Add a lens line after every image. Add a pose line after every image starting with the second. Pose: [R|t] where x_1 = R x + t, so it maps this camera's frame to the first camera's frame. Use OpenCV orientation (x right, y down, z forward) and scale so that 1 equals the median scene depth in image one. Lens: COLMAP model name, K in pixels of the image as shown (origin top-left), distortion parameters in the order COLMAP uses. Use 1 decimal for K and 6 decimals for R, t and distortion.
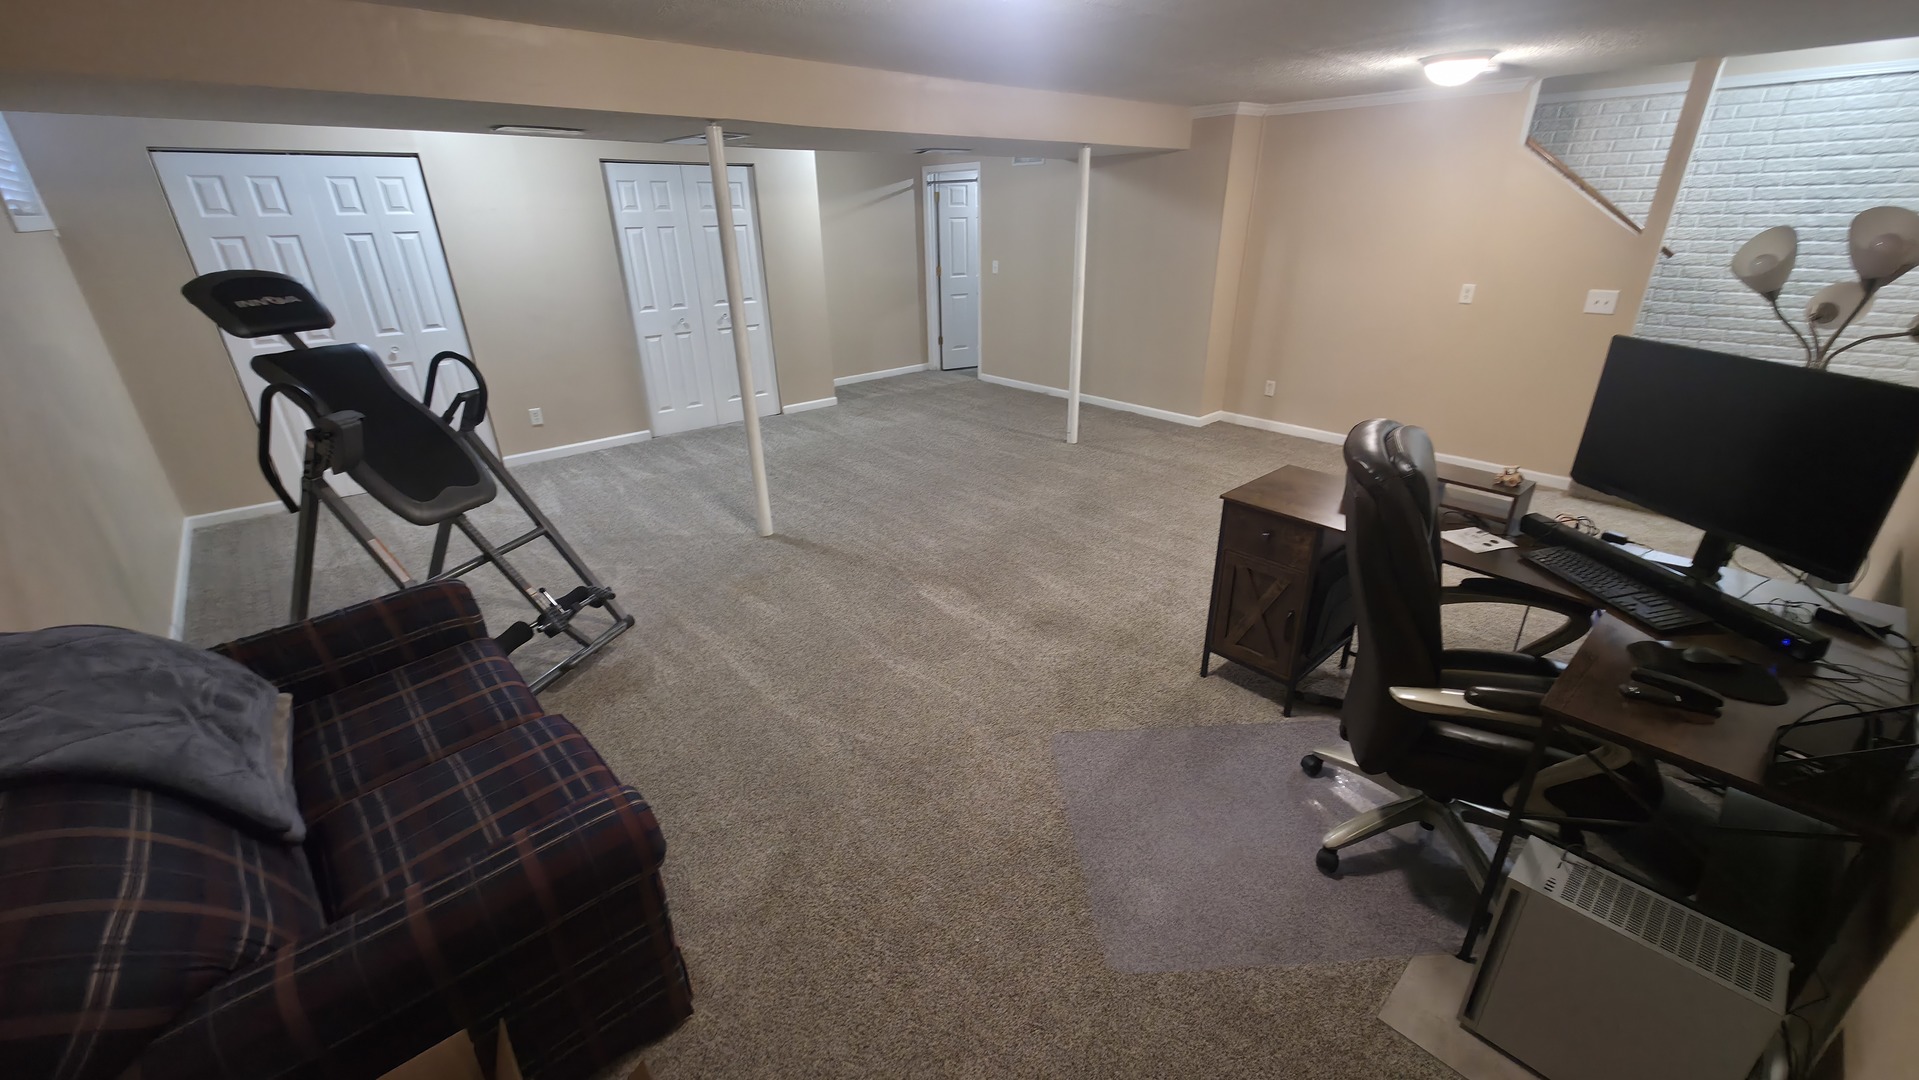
lens RADIAL K [[757.3, 0, 966.0], [0, 757.3, 542.9], [0, 0, 1]] dist [-0.000172, -0.000136]
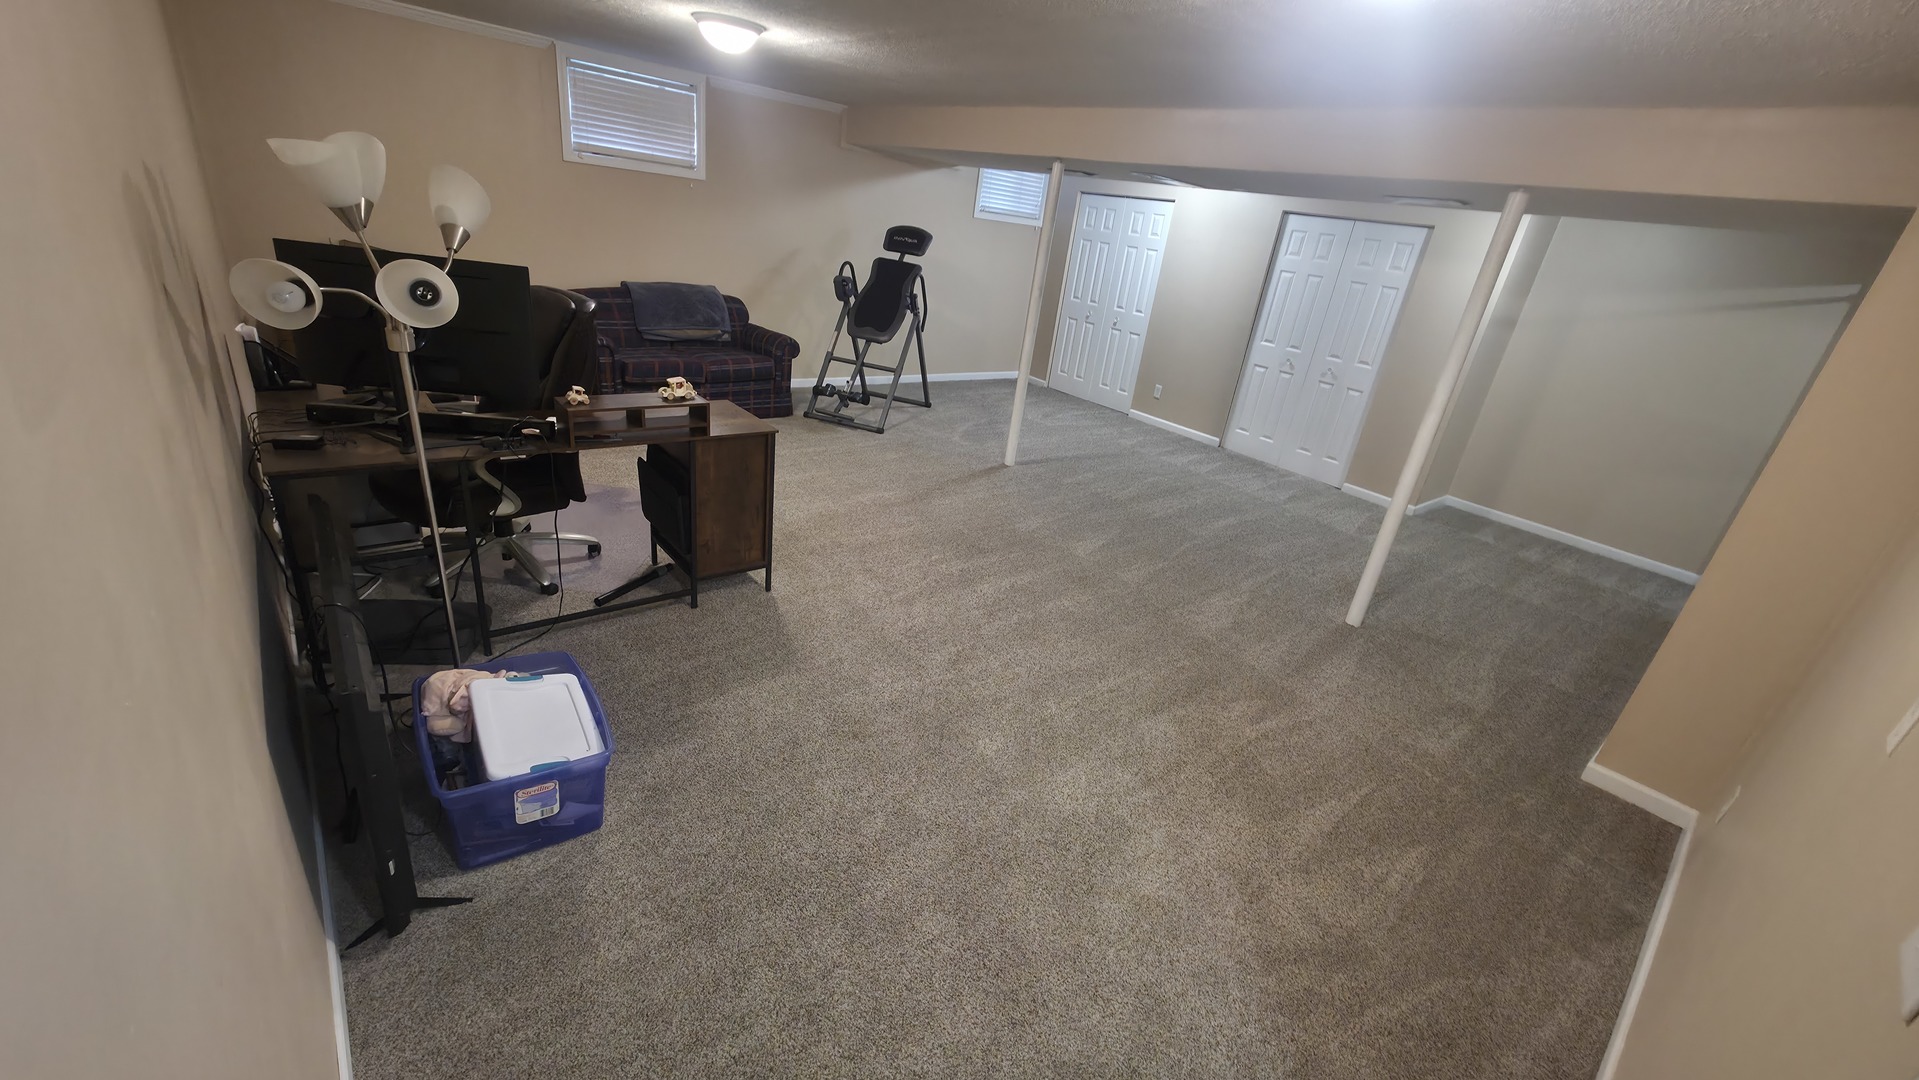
lens RADIAL K [[757.3, 0, 964.1], [0, 757.3, 541.8], [0, 0, 1]] dist [-0.000172, -0.000136]
pose [[-0.034982, 0.404823, -0.913725, 0.739224], [-0.520037, 0.773380, 0.362553, -0.255073], [0.853427, 0.487854, 0.183469, 0.561370]]
